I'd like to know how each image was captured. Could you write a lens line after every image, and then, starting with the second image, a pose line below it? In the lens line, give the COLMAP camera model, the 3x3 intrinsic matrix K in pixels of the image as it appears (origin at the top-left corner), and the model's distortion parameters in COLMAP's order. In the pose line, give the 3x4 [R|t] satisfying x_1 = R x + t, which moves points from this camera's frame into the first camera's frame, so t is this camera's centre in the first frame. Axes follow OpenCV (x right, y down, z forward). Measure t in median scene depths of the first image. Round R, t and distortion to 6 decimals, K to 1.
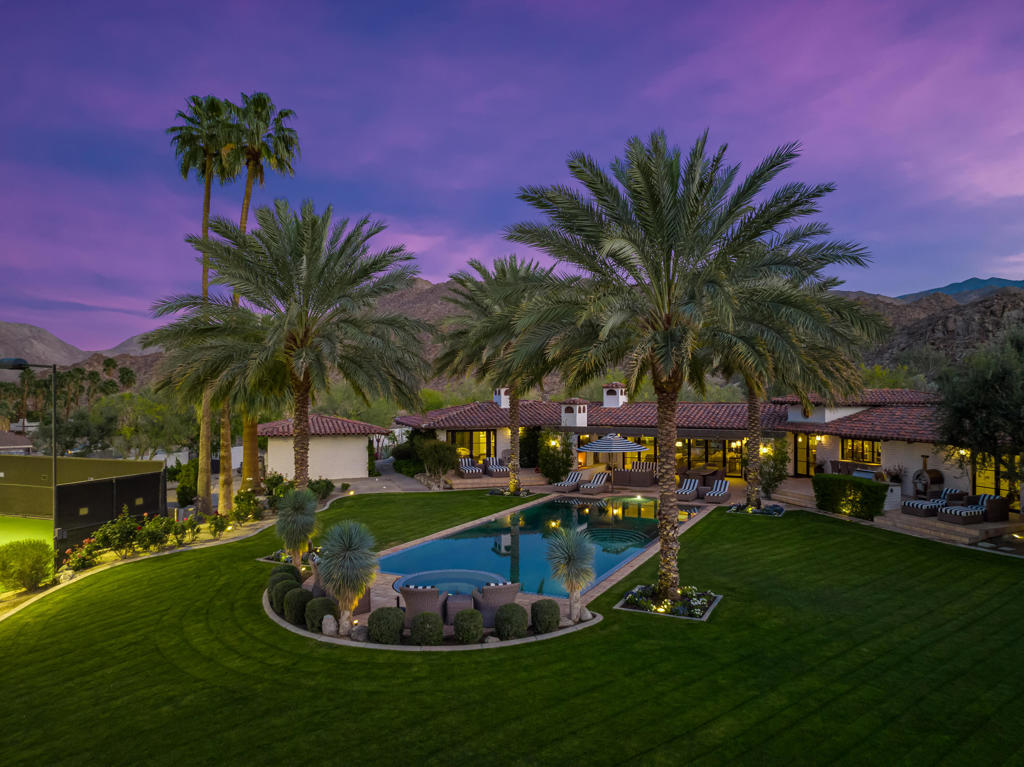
lens RADIAL K [[717.9, 0, 510.6], [0, 717.9, 384.2], [0, 0, 1]] dist [-0.040552, 0.006984]
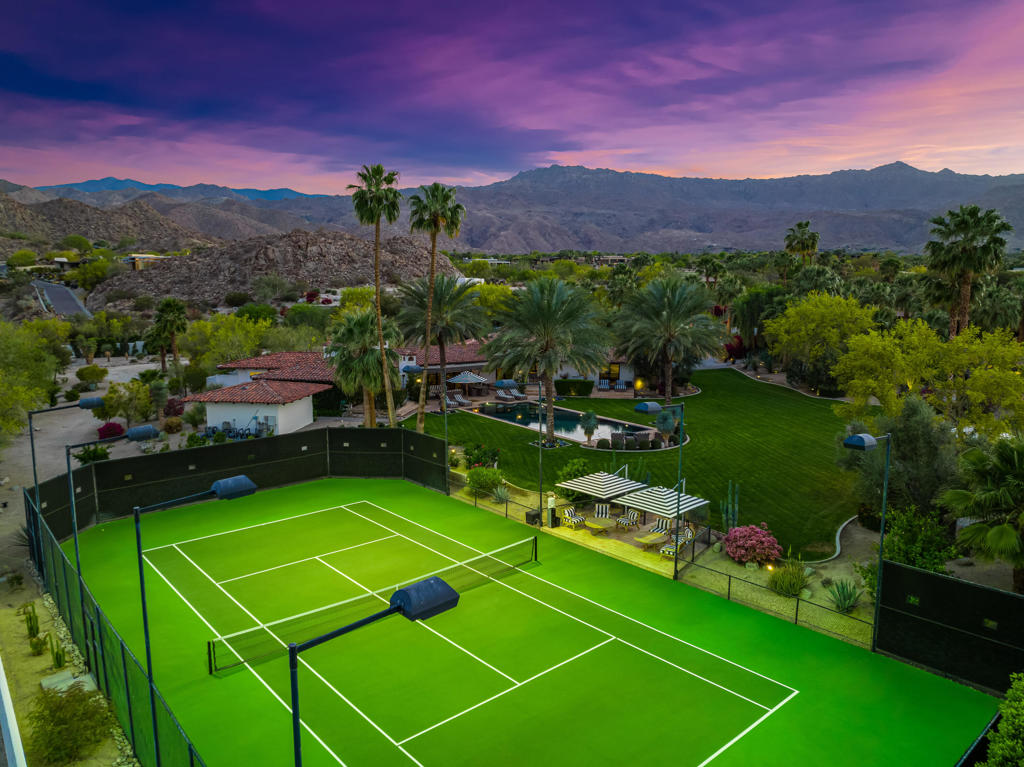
lens RADIAL K [[717.9, 0, 510.6], [0, 717.9, 384.2], [0, 0, 1]] dist [-0.040552, 0.006984]
pose [[0.465813, -0.120310, 0.876666, -1.308099], [-0.006626, 0.990212, 0.139413, -0.141548], [-0.884858, -0.070749, 0.460456, 0.069373]]
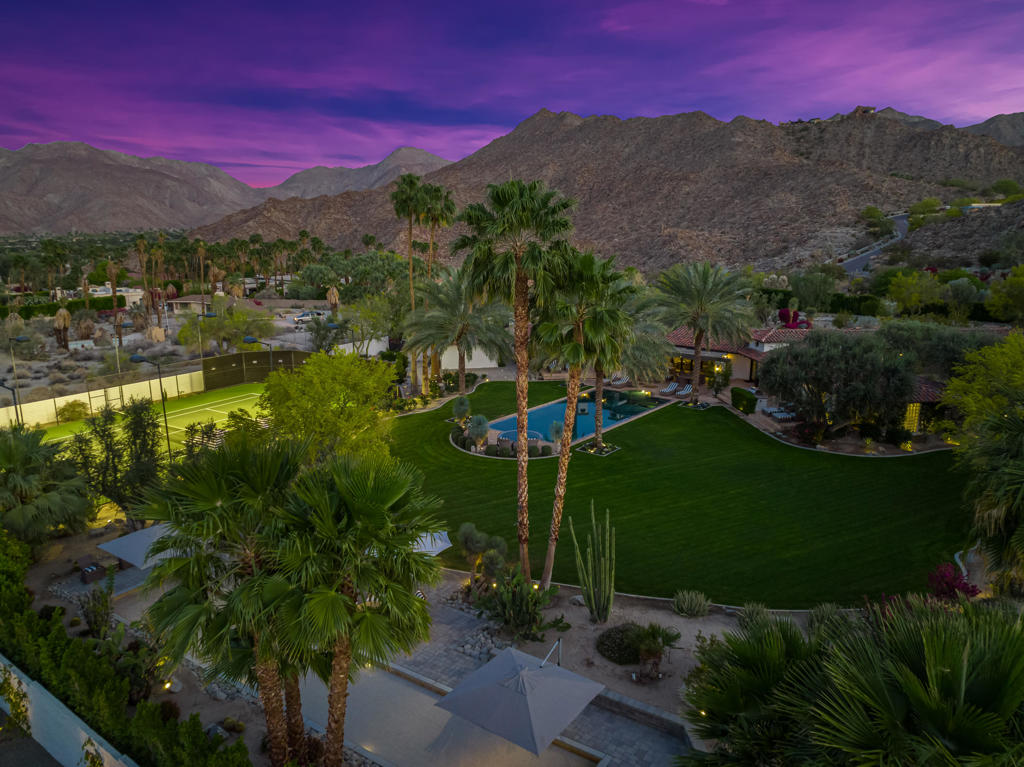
lens RADIAL K [[717.9, 0, 510.6], [0, 717.9, 384.2], [0, 0, 1]] dist [-0.040552, 0.006984]
pose [[0.978689, 0.047218, -0.199844, 0.191371], [-0.000890, 0.974170, 0.225812, -0.237870], [0.205344, -0.220822, 0.953452, -0.696820]]
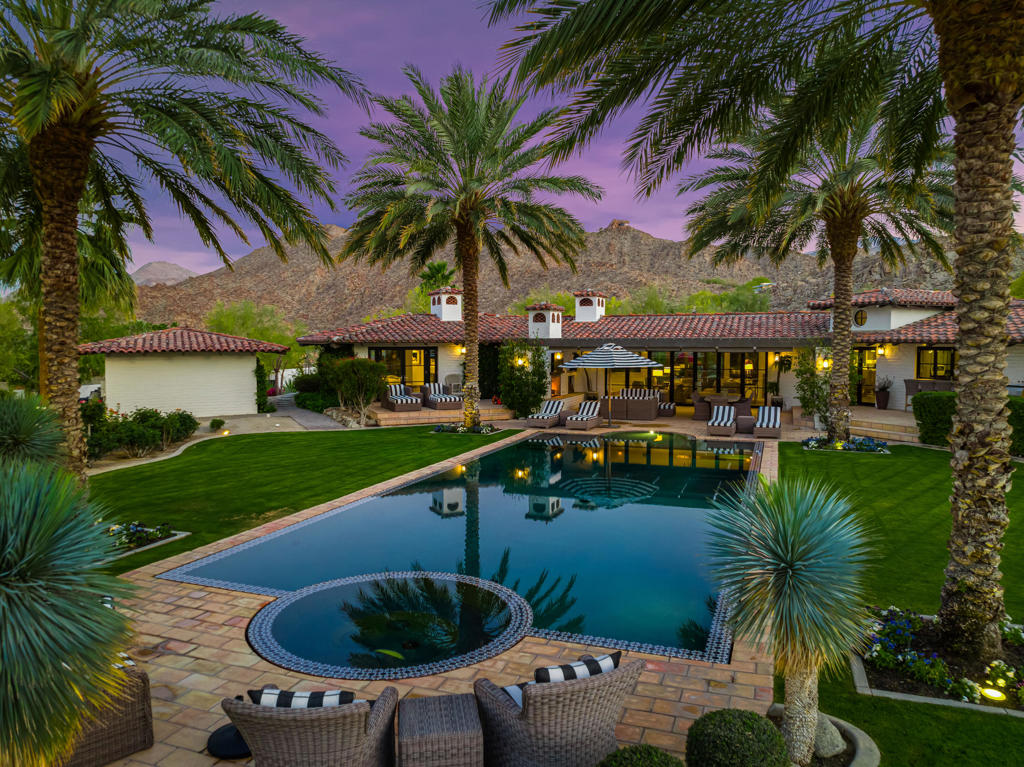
lens RADIAL K [[717.9, 0, 510.6], [0, 717.9, 384.2], [0, 0, 1]] dist [-0.040552, 0.006984]
pose [[0.993751, -0.006725, 0.111420, -0.030777], [-0.000594, 0.997851, 0.065523, 0.059382], [-0.111621, -0.065180, 0.991611, 0.297785]]
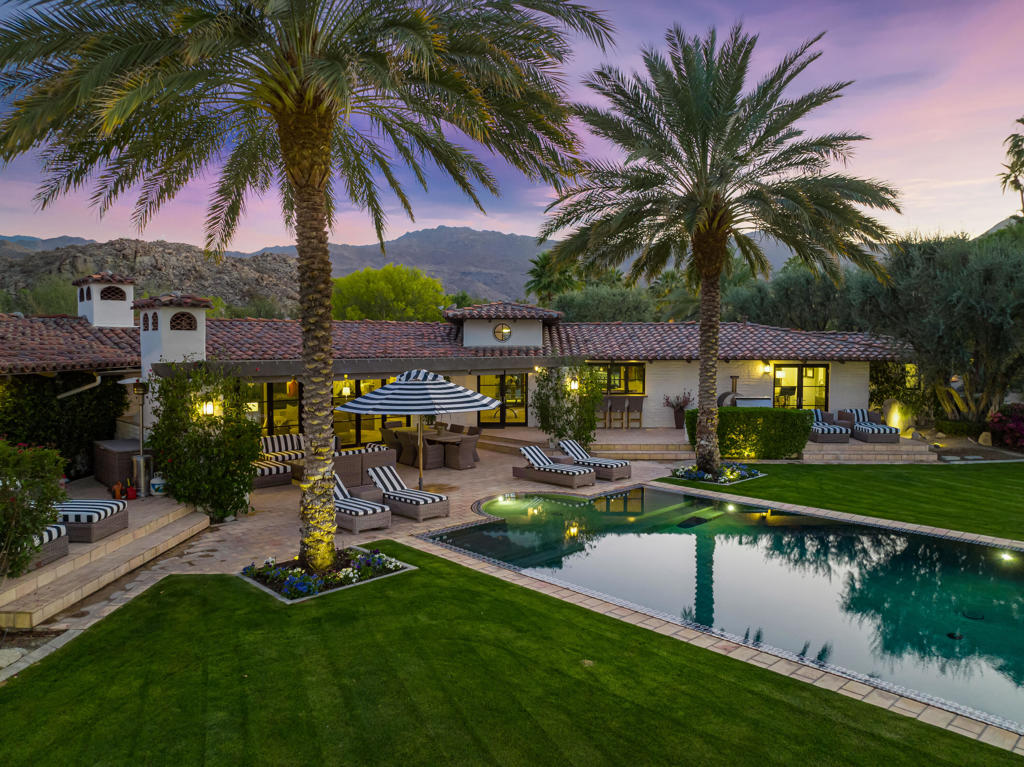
lens RADIAL K [[717.9, 0, 510.6], [0, 717.9, 384.2], [0, 0, 1]] dist [-0.040552, 0.006984]
pose [[0.322583, -0.051132, 0.945159, -0.238882], [-0.007217, 0.998378, 0.056475, 0.049926], [-0.946514, -0.025039, 0.321691, 0.762185]]
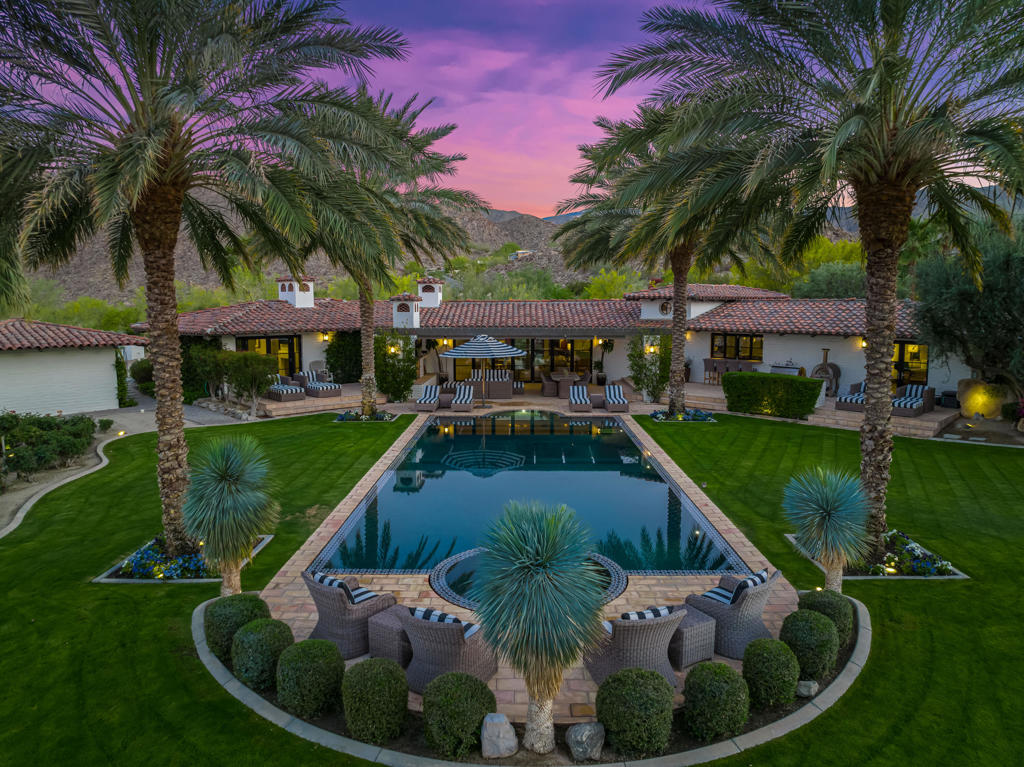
lens RADIAL K [[717.9, 0, 510.6], [0, 717.9, 384.2], [0, 0, 1]] dist [-0.040552, 0.006984]
pose [[0.897482, -0.050113, 0.438195, -0.174182], [-0.002810, 0.992854, 0.119300, 0.026625], [-0.441042, -0.108301, 0.890928, 0.251505]]
